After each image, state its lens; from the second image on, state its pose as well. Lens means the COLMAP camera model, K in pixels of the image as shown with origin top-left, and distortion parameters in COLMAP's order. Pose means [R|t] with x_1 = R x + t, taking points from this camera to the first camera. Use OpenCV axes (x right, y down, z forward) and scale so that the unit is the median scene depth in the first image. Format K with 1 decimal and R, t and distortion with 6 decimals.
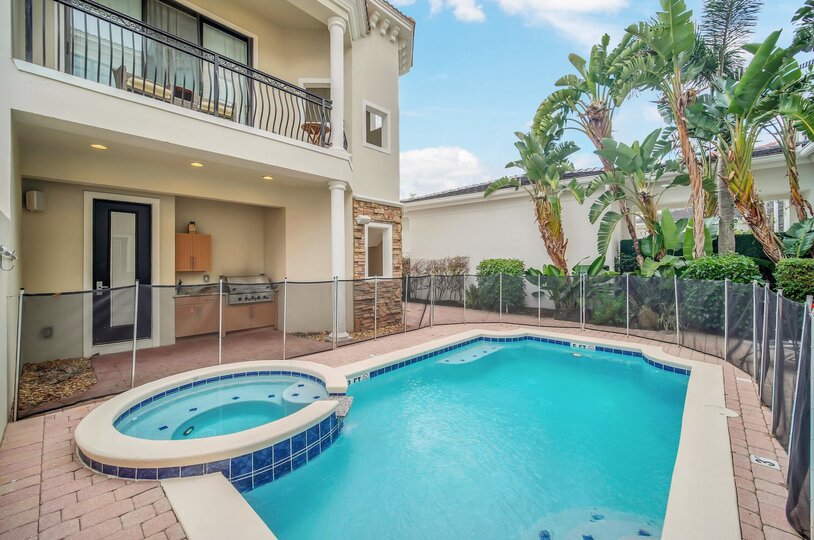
lens RADIAL K [[330.9, 0, 406.3], [0, 330.9, 262.0], [0, 0, 1]] dist [0.000815, 0.000001]
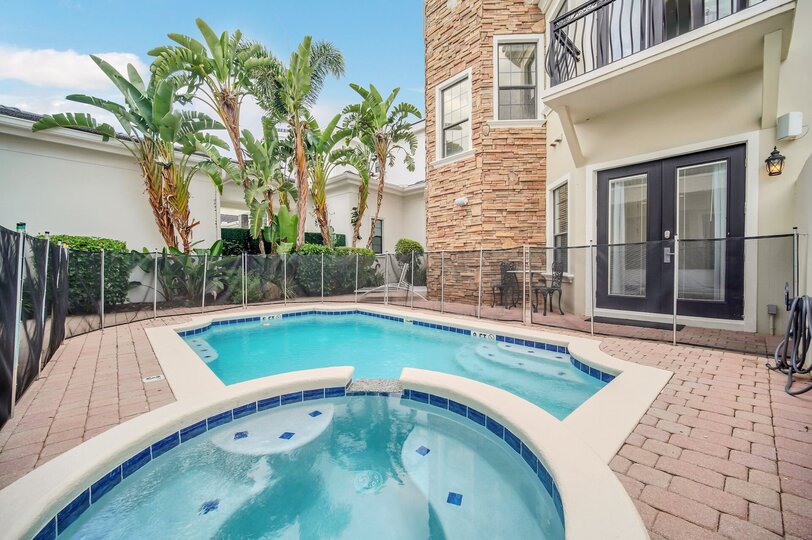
lens RADIAL K [[319.2, 0, 400.0], [0, 319.2, 269.2], [0, 0, 1]] dist [-0.001712, -0.000036]
pose [[0.087867, -0.001899, 0.996130, -0.436941], [0.008043, 0.999967, 0.001197, 0.091649], [-0.996100, 0.007907, 0.087879, 0.449011]]
